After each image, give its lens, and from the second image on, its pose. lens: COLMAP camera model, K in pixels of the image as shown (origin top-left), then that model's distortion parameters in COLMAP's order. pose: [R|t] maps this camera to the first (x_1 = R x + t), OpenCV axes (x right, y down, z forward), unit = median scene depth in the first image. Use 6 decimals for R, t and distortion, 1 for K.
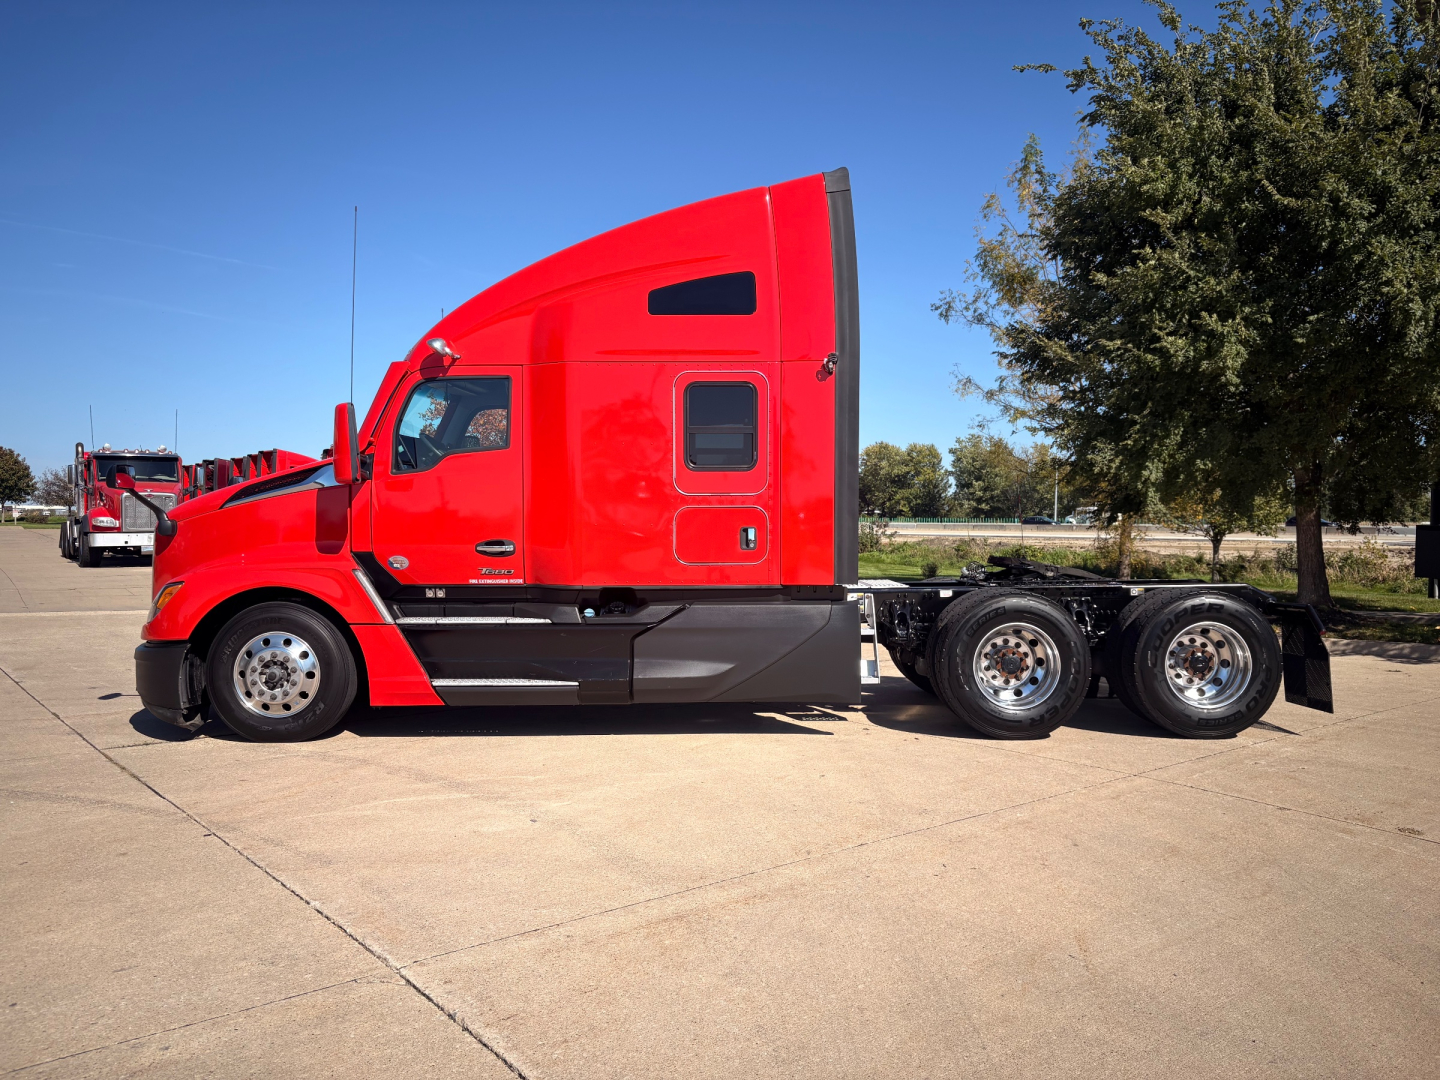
lens RADIAL K [[1094.4, 0, 728.7], [0, 1094.4, 538.2], [0, 0, 1]] dist [0.008139, -0.009263]
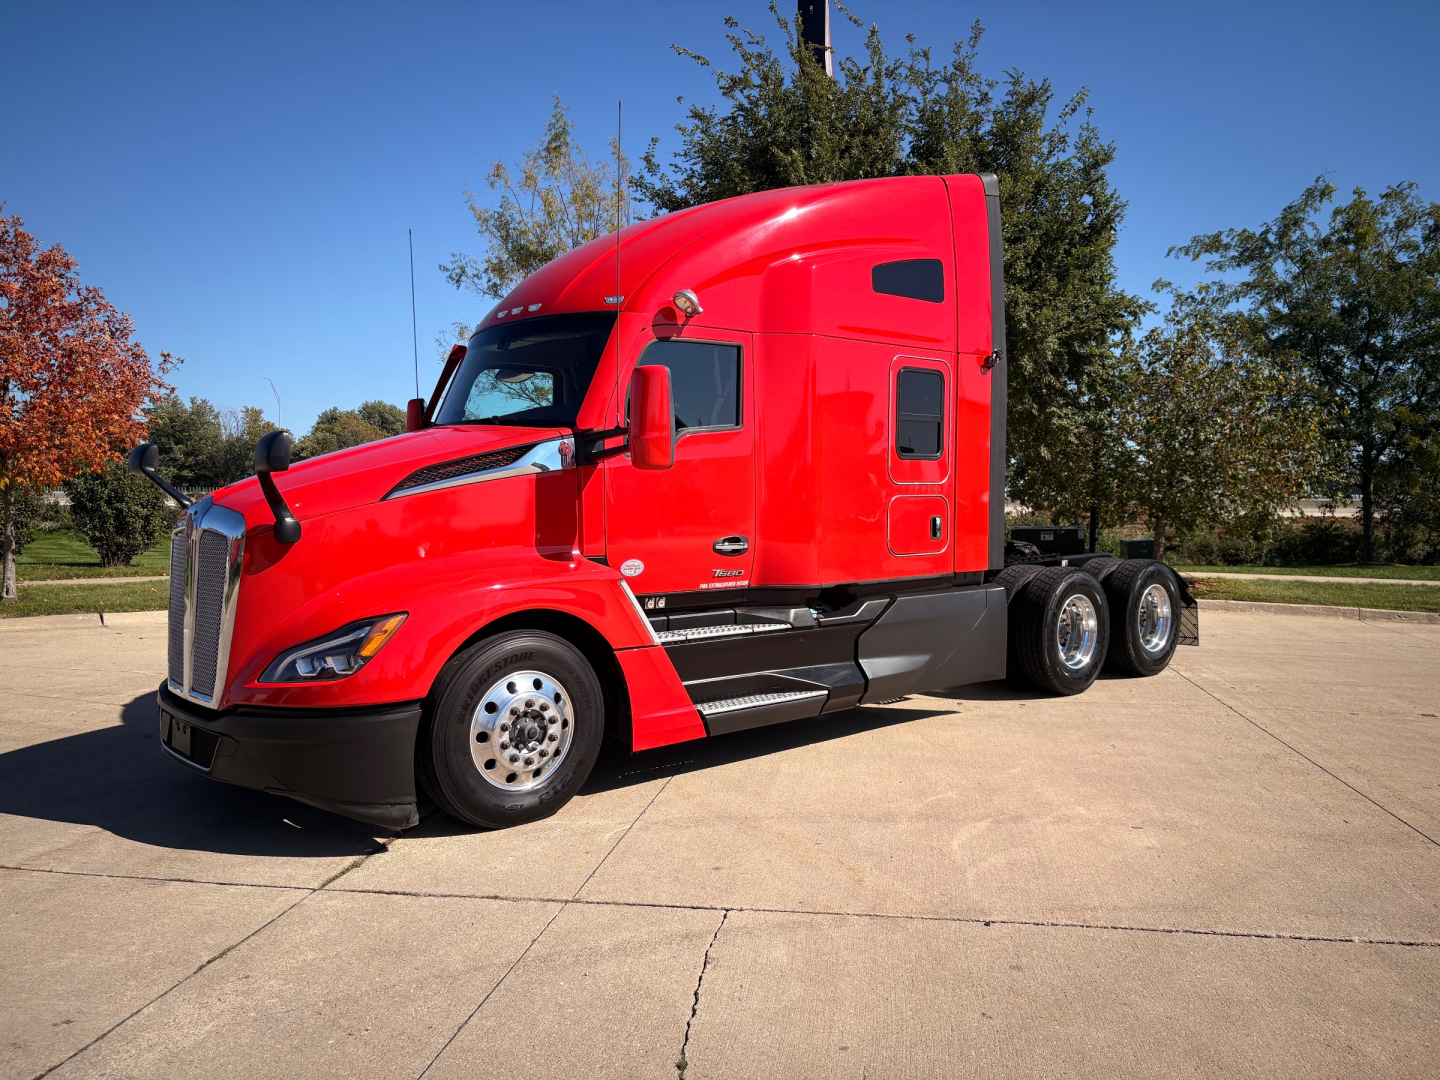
lens RADIAL K [[1094.4, 0, 722.9], [0, 1094.4, 546.1], [0, 0, 1]] dist [0.008139, -0.009263]
pose [[0.753993, -0.034929, 0.655953, -0.783041], [0.010751, 0.999108, 0.040844, -0.025741], [-0.656794, -0.023744, 0.753696, 0.368153]]
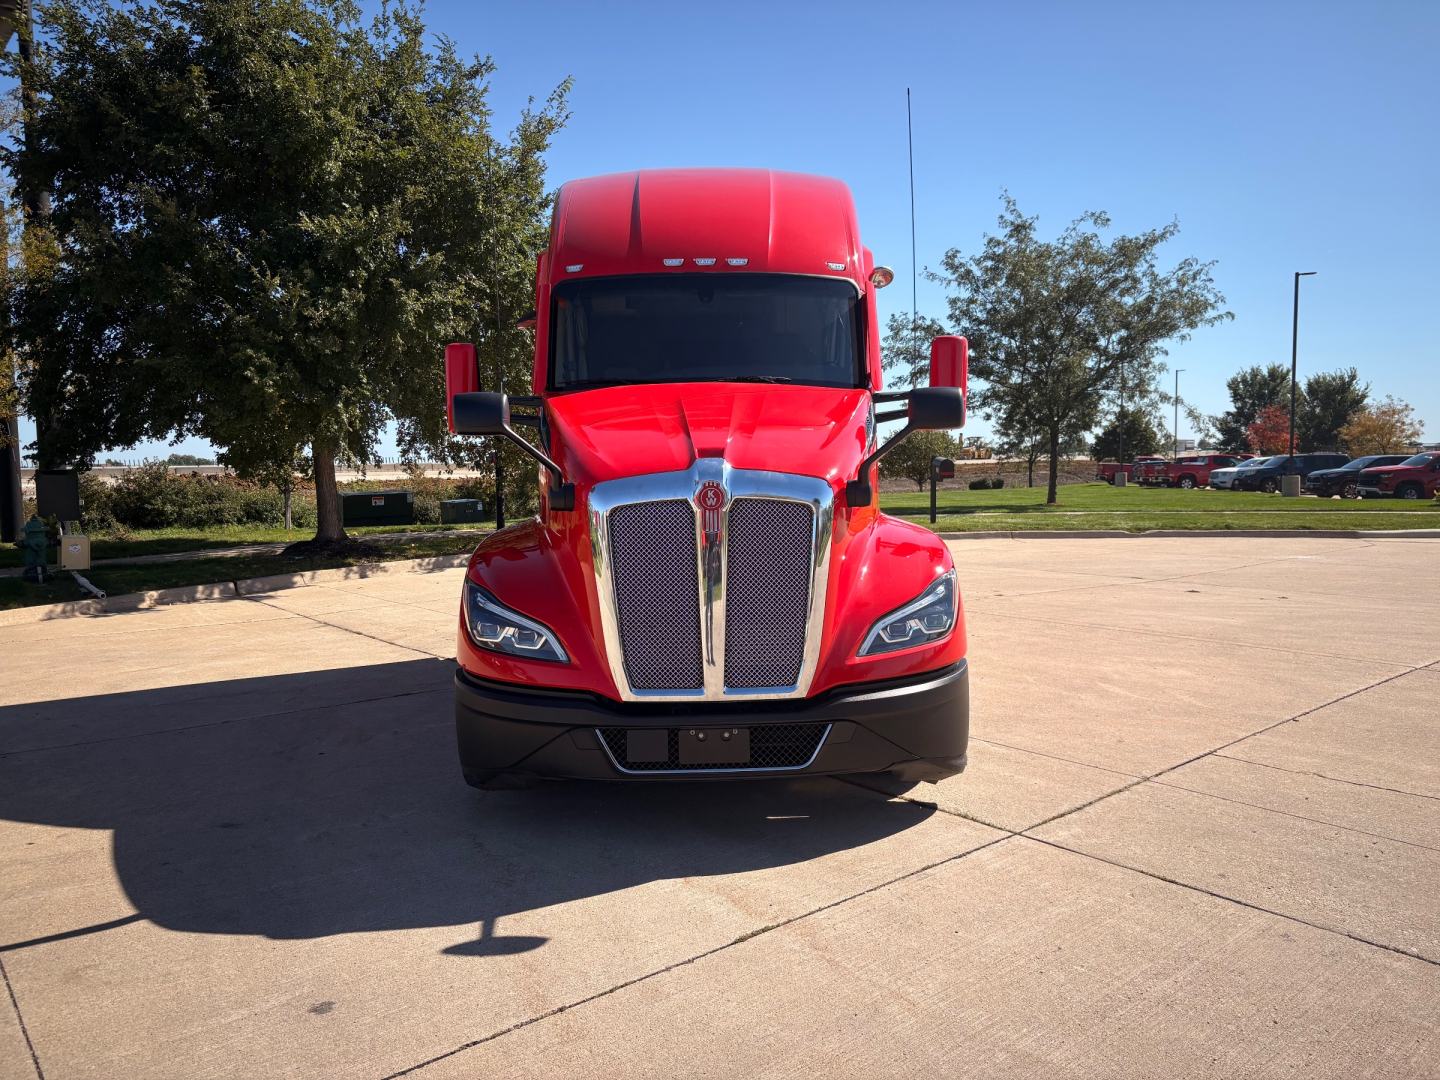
lens RADIAL K [[1094.4, 0, 725.2], [0, 1094.4, 536.3], [0, 0, 1]] dist [0.008139, -0.009263]
pose [[0.001168, -0.083817, 0.996480, -1.279014], [0.027120, 0.996117, 0.083755, -0.046318], [-0.999631, 0.026927, 0.003437, 1.324398]]
